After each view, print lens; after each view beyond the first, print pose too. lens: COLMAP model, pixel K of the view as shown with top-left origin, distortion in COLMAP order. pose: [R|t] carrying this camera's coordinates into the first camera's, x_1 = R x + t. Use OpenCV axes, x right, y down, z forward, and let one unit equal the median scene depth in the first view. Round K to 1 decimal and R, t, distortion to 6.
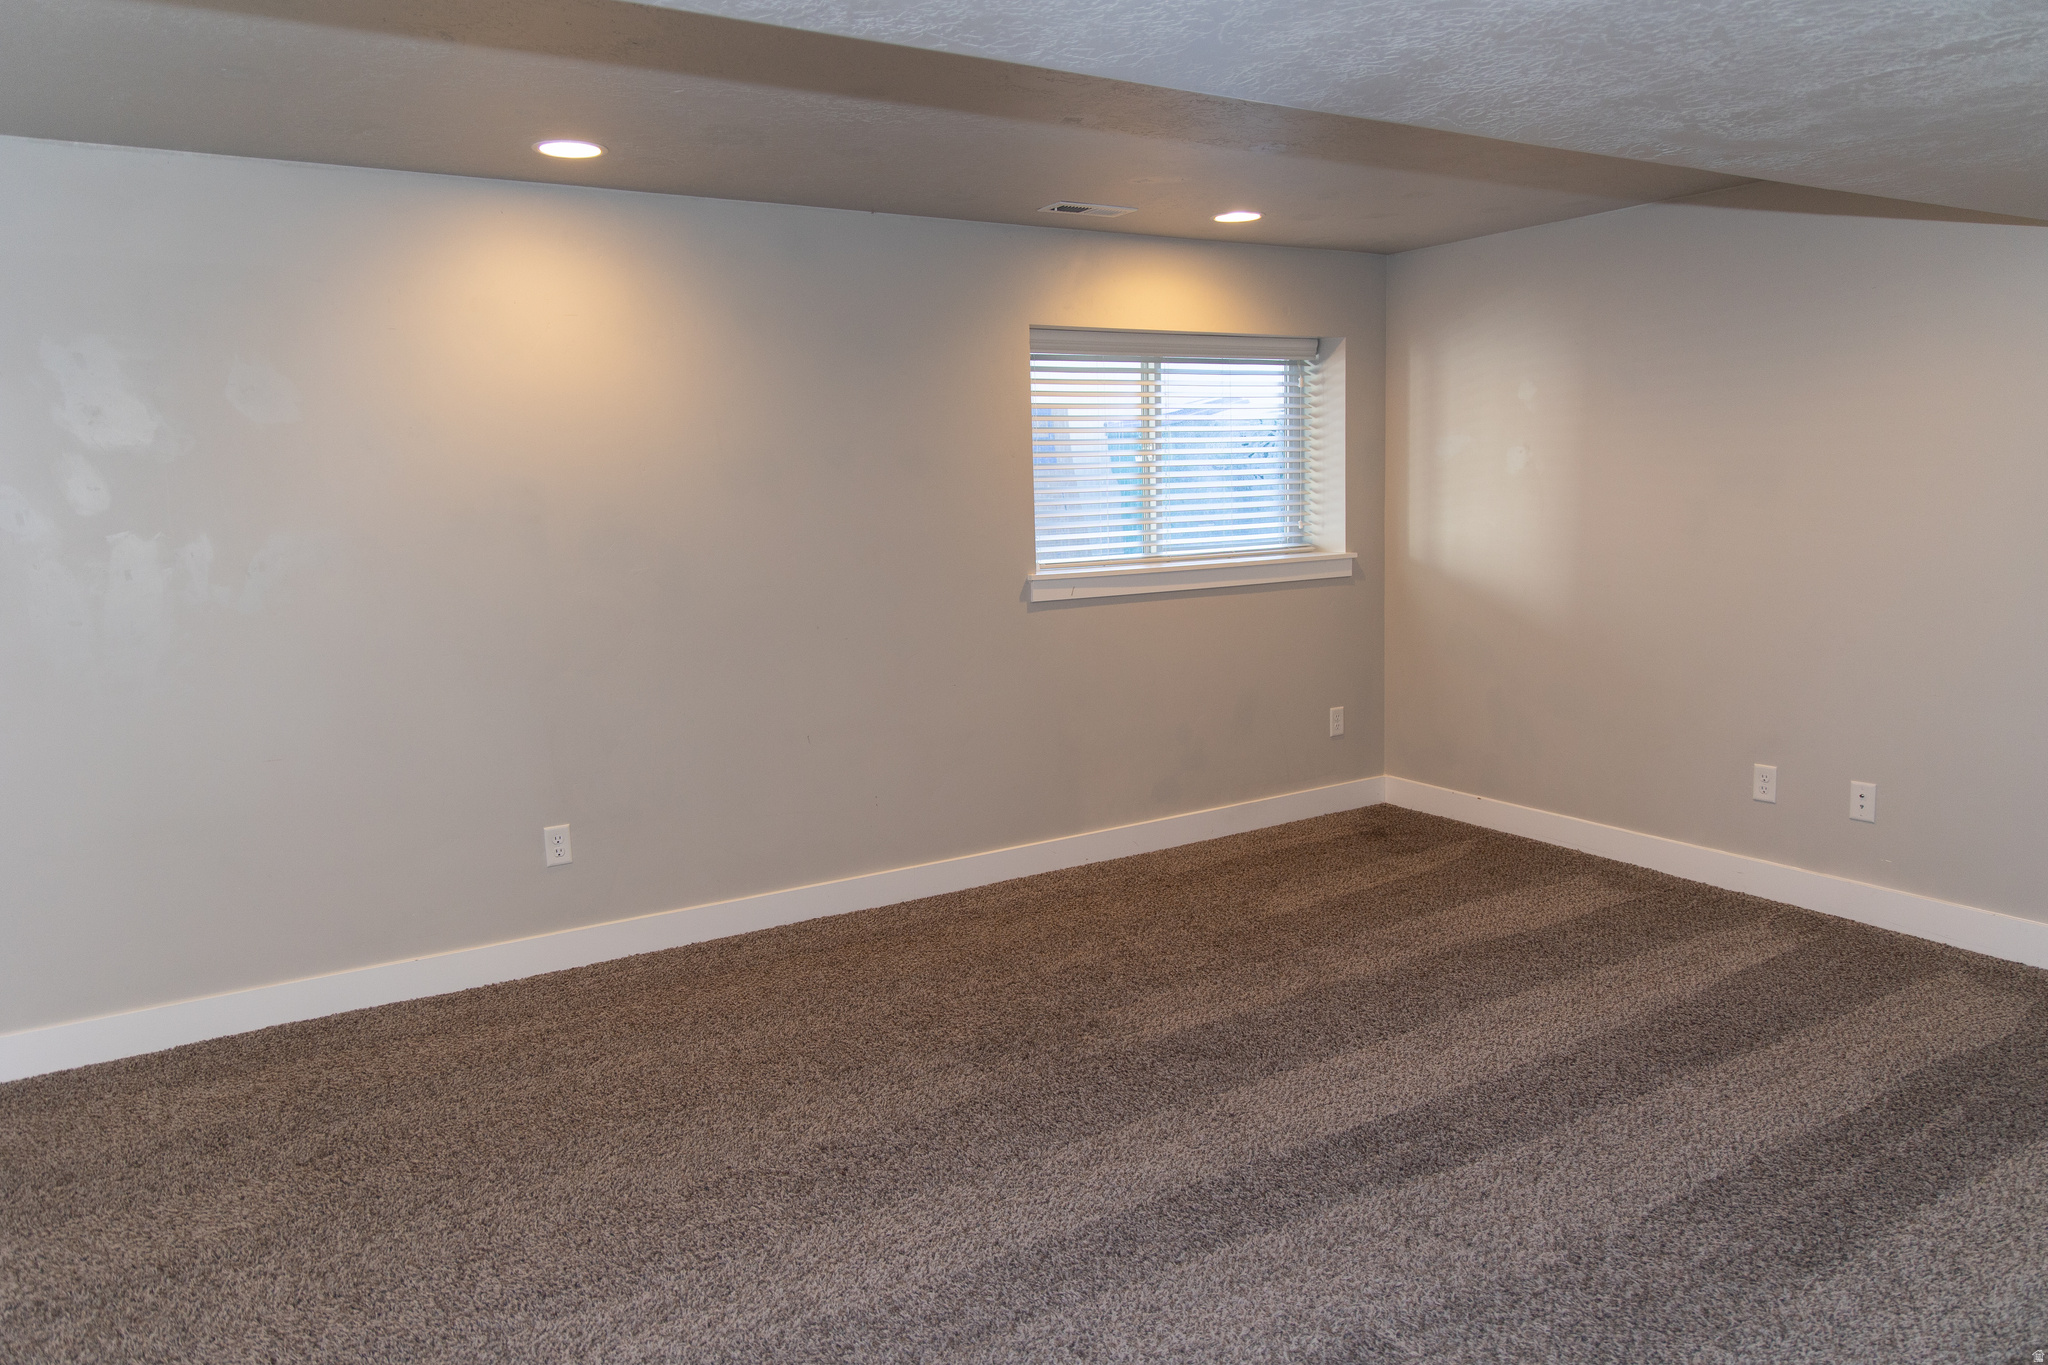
lens RADIAL K [[1368.9, 0, 1033.6], [0, 1368.9, 683.7], [0, 0, 1]] dist [0.002877, -0.001997]
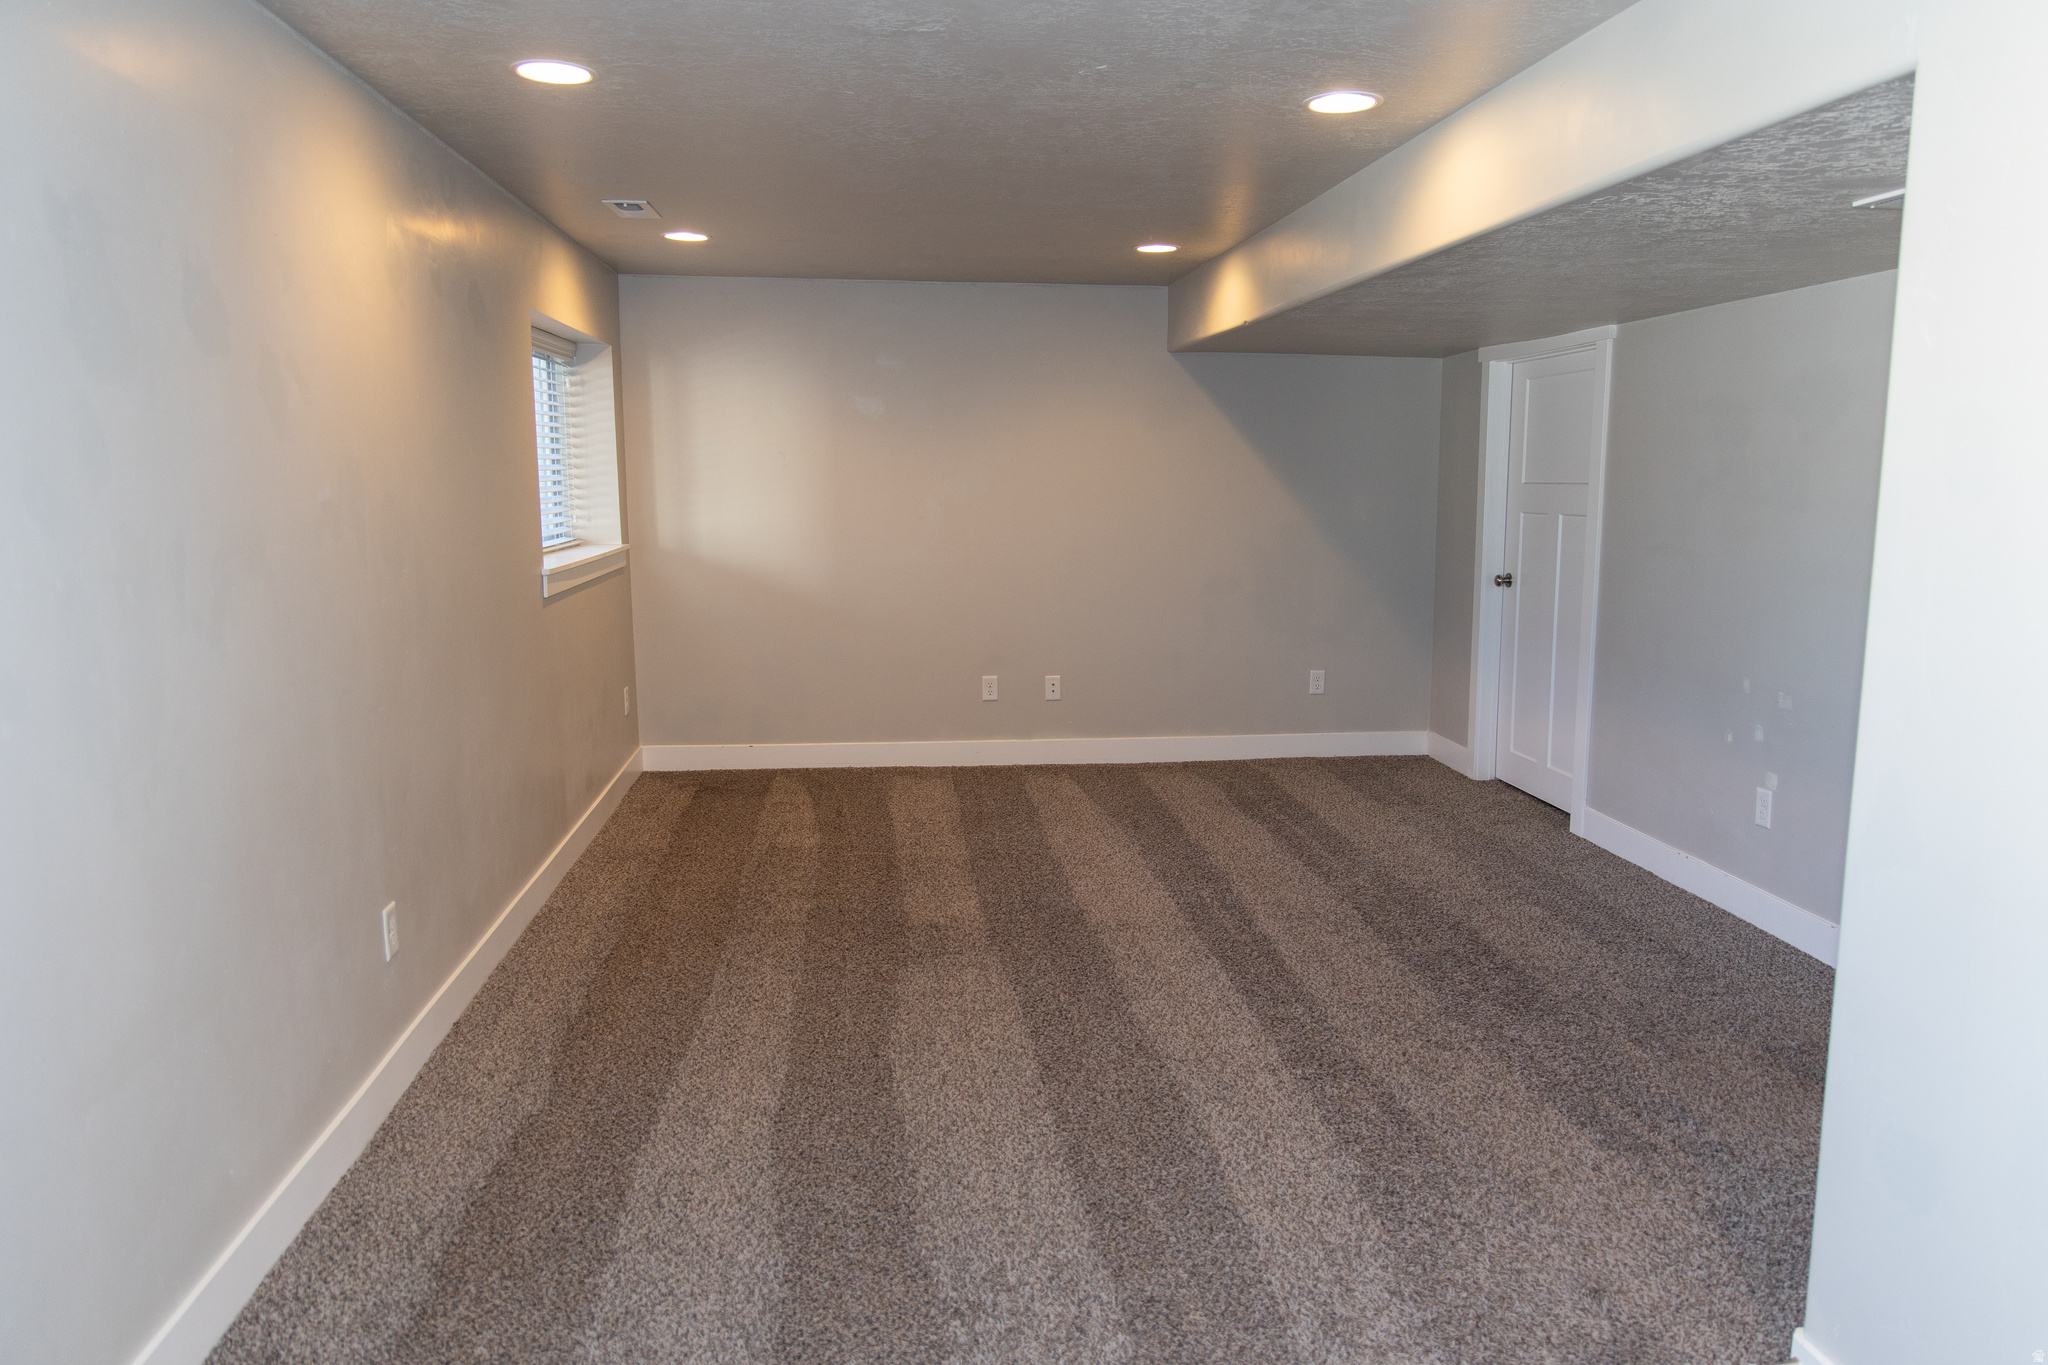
lens RADIAL K [[1368.9, 0, 1033.6], [0, 1368.9, 683.7], [0, 0, 1]] dist [0.002877, -0.001997]
pose [[0.434615, -0.111422, 0.893697, -0.793521], [0.116077, 0.990971, 0.067100, -0.026892], [-0.893104, 0.074574, 0.443625, 0.303569]]
